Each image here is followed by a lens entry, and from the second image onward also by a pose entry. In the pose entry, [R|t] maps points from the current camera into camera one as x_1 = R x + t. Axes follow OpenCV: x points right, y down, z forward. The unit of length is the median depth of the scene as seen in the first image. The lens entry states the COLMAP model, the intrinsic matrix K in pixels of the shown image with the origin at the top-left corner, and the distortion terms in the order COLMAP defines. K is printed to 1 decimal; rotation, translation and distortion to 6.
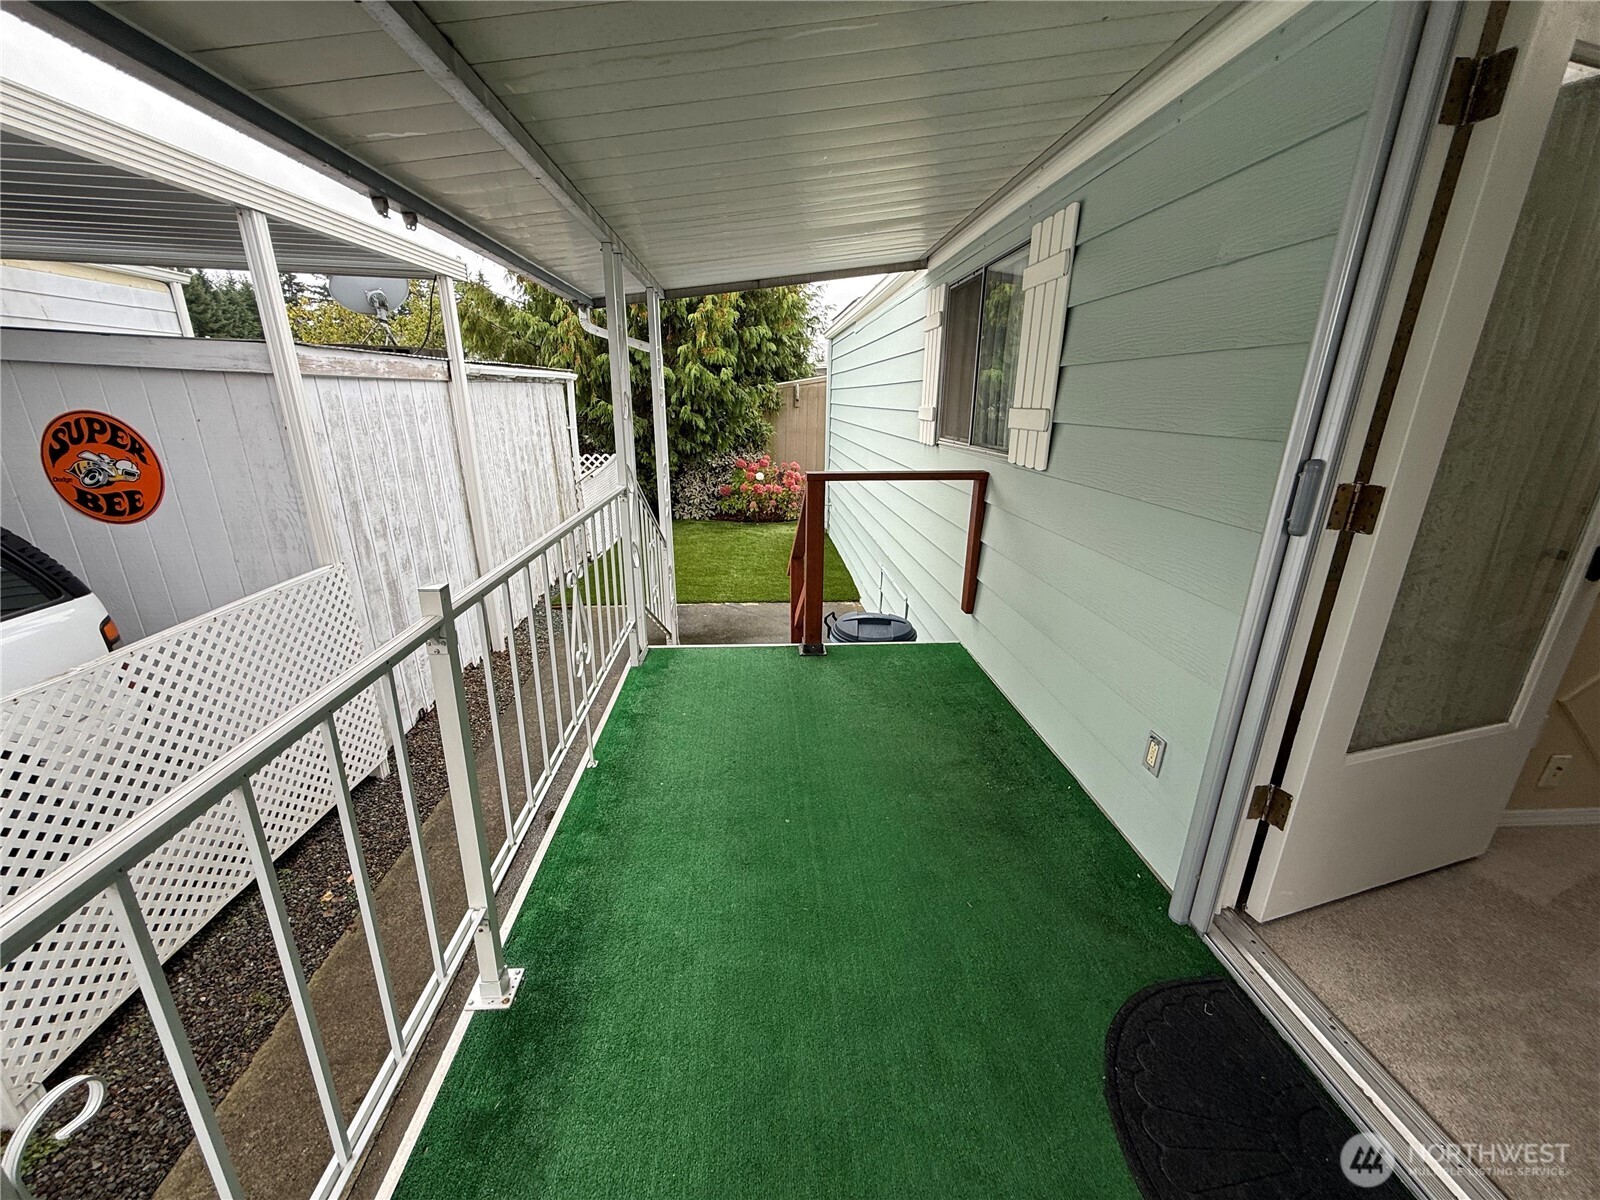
lens RADIAL K [[639.9, 0, 793.2], [0, 639.9, 596.8], [0, 0, 1]] dist [-0.002243, -0.000076]
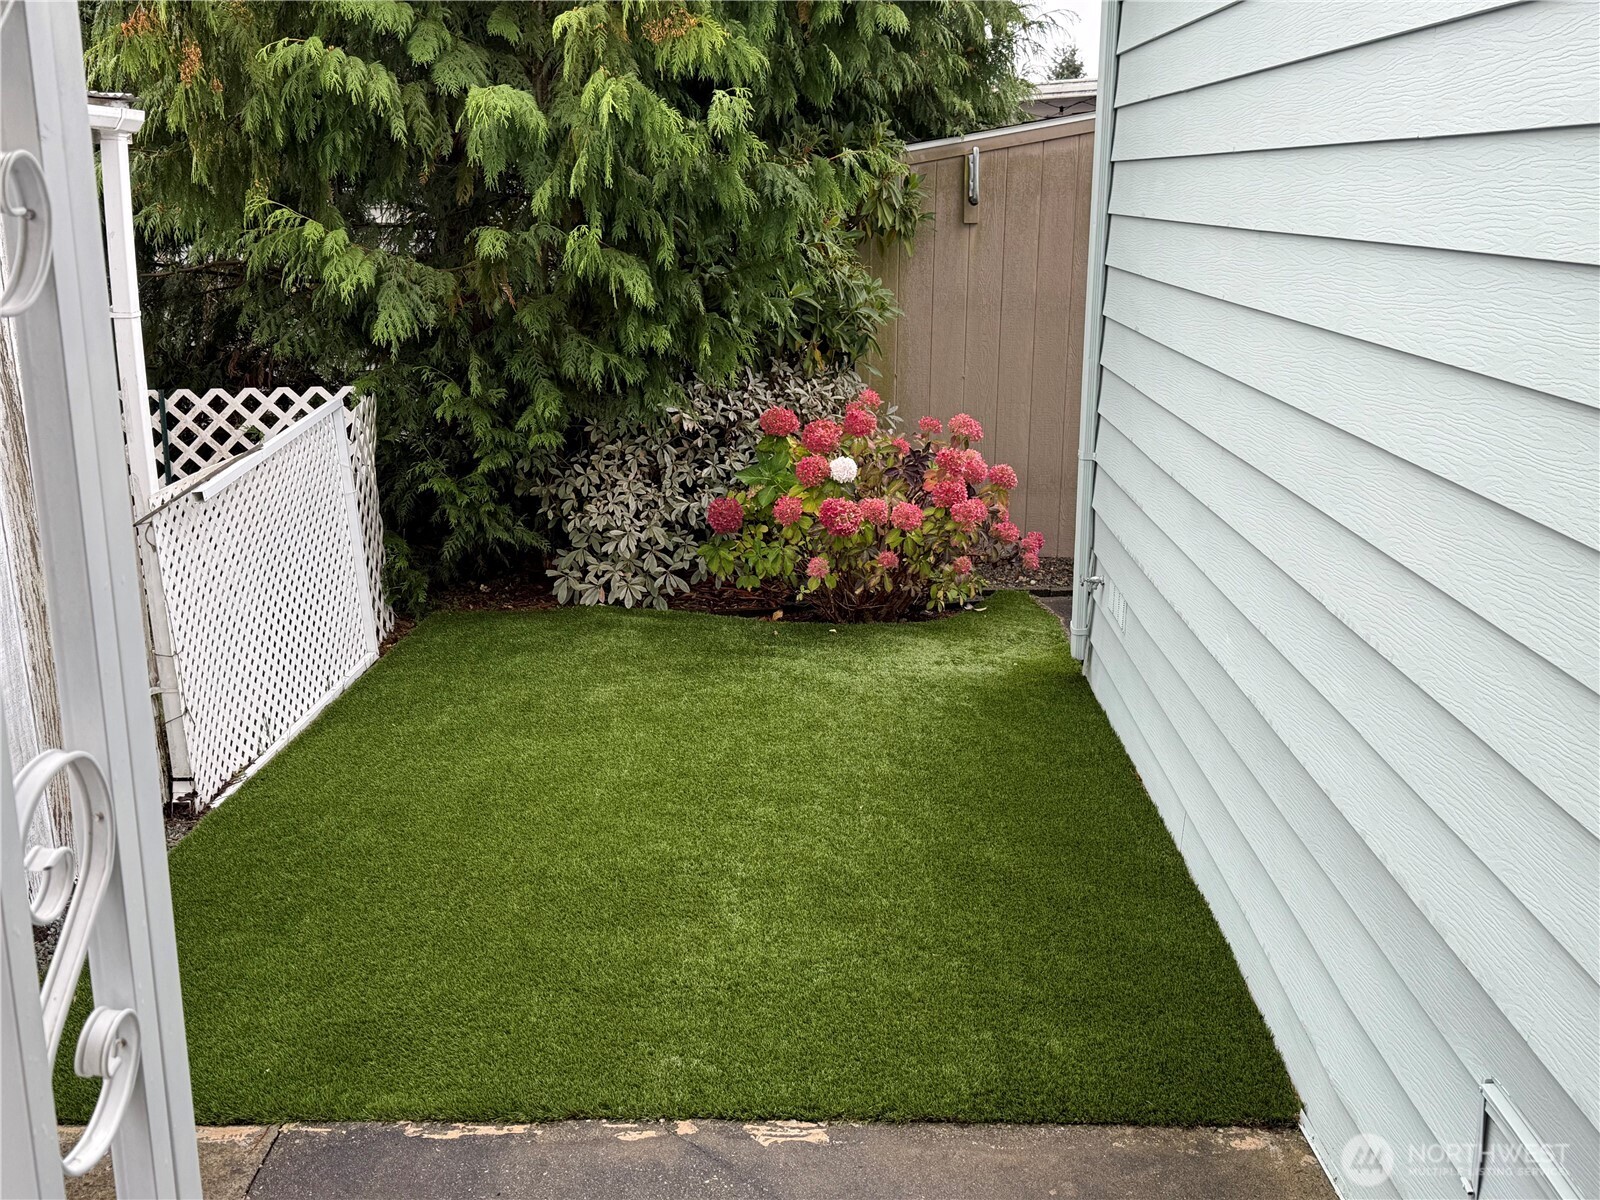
lens RADIAL K [[1654.5, 0, 807.0], [0, 1654.5, 605.6], [0, 0, 1]] dist [0.099985, 0.000000]
pose [[0.997307, 0.012499, -0.072268, -0.014218], [-0.016489, 0.998356, -0.054886, -0.086576], [0.071463, 0.055930, 0.995874, 0.266631]]
